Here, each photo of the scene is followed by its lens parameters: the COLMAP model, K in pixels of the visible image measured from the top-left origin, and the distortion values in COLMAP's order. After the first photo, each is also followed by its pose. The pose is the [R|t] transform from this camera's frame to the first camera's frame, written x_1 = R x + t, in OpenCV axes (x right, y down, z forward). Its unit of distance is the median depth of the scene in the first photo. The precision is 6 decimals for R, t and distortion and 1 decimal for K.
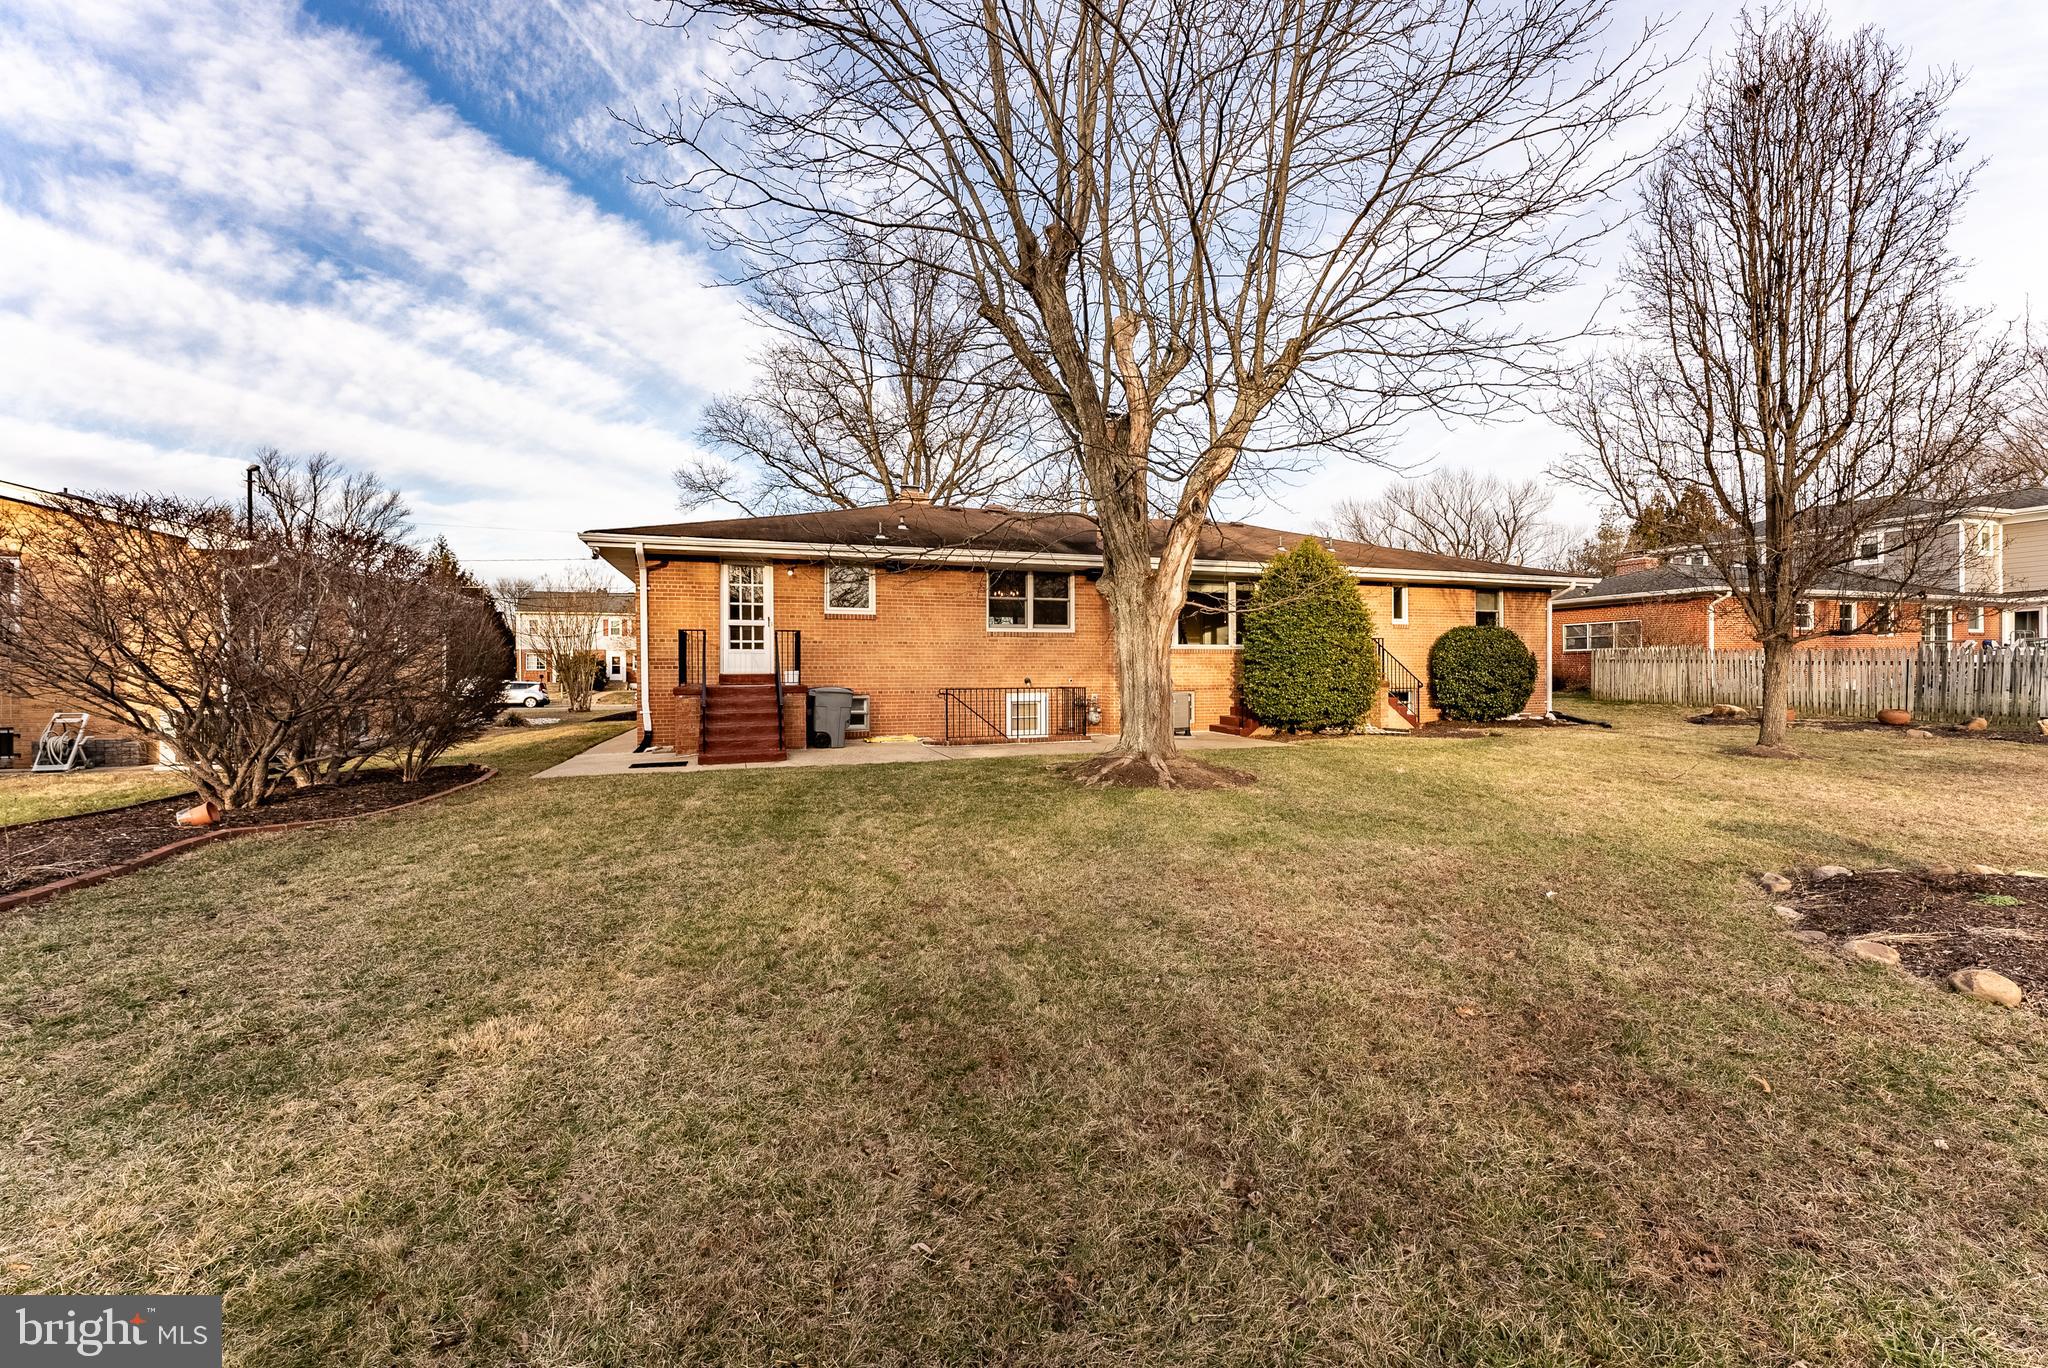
lens RADIAL K [[832.5, 0, 1035.2], [0, 832.5, 673.2], [0, 0, 1]] dist [-0.001451, 0.000475]
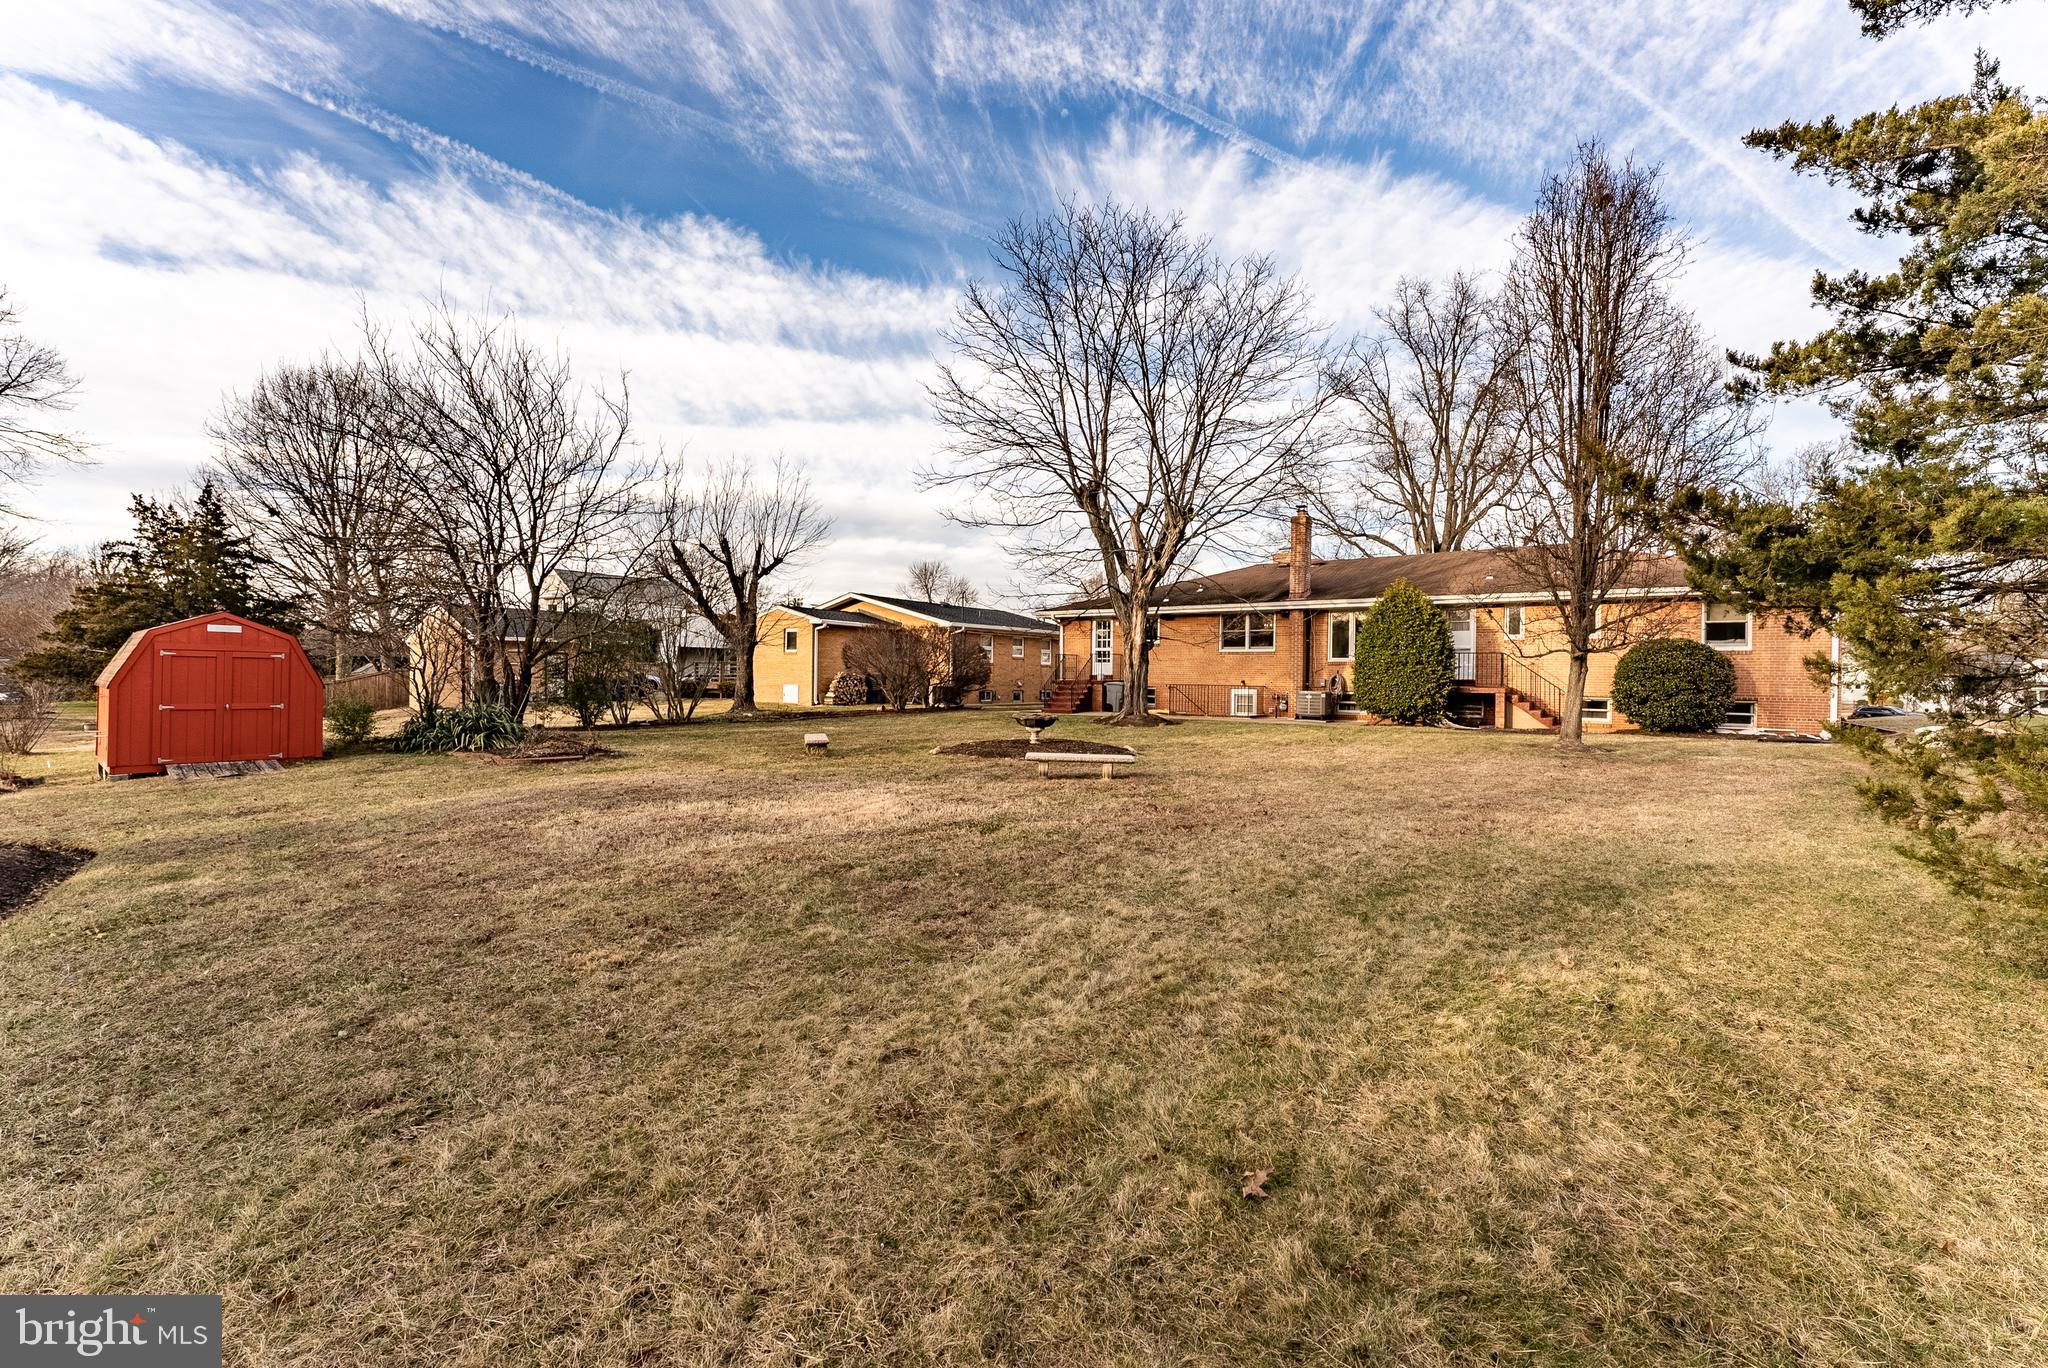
lens RADIAL K [[832.5, 0, 1034.8], [0, 832.5, 686.7], [0, 0, 1]] dist [-0.001451, 0.000475]
pose [[0.589680, 0.022764, -0.807316, 1.042367], [-0.016992, 0.999731, 0.015777, 0.000037], [0.807458, 0.004415, 0.589909, -0.275148]]
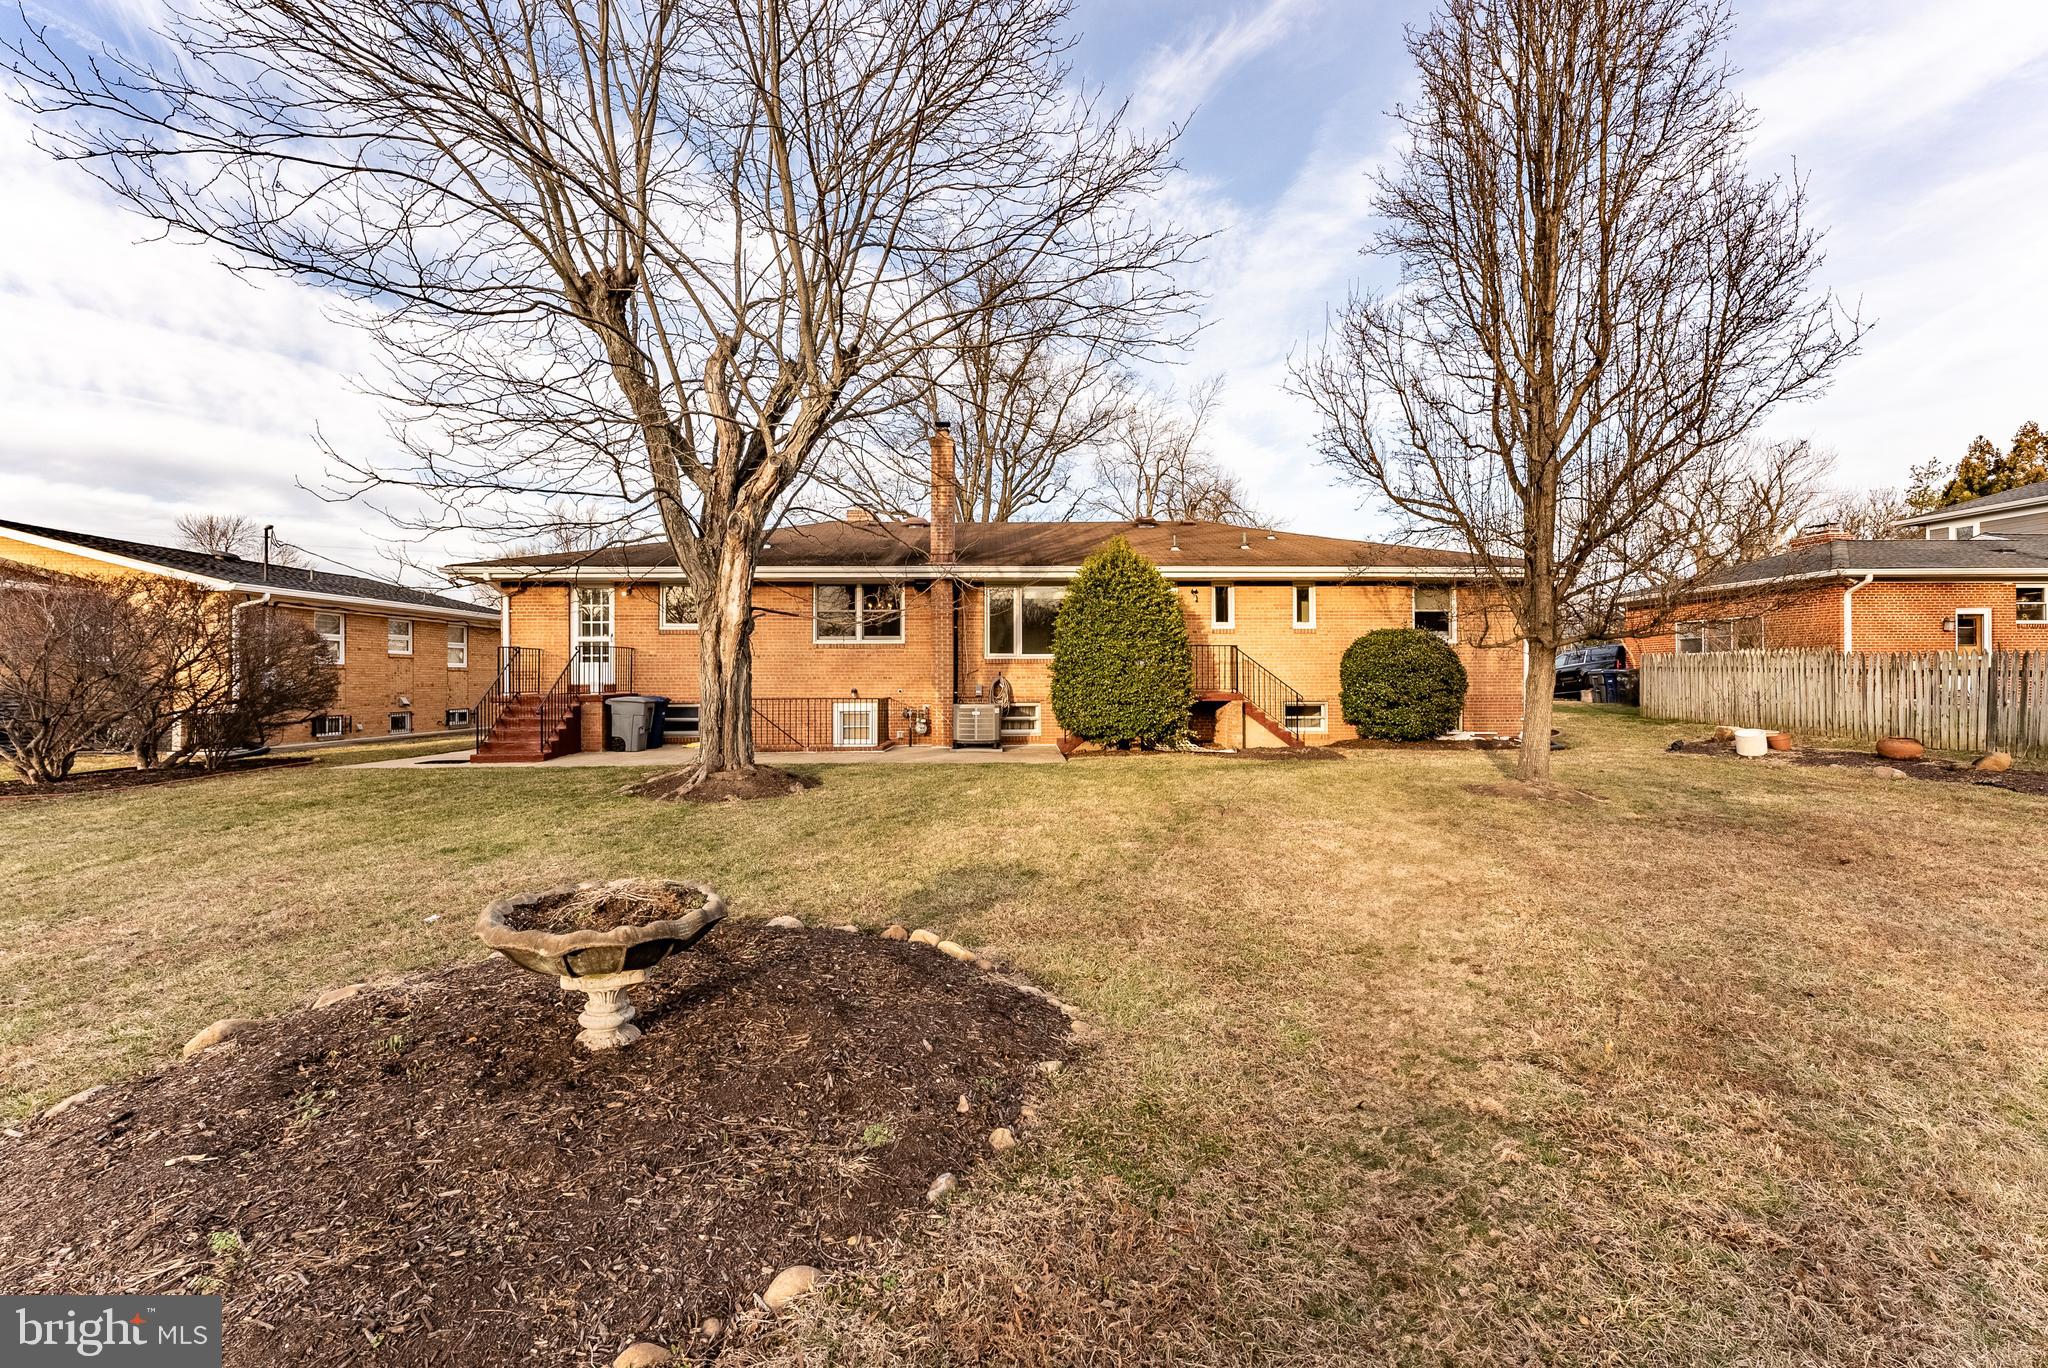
lens RADIAL K [[832.5, 0, 1029.0], [0, 832.5, 668.6], [0, 0, 1]] dist [-0.001451, 0.000475]
pose [[0.954245, -0.003339, -0.299009, 0.494031], [-0.000743, 0.999908, -0.013539, -0.005026], [0.299026, 0.013141, 0.954154, 0.088118]]
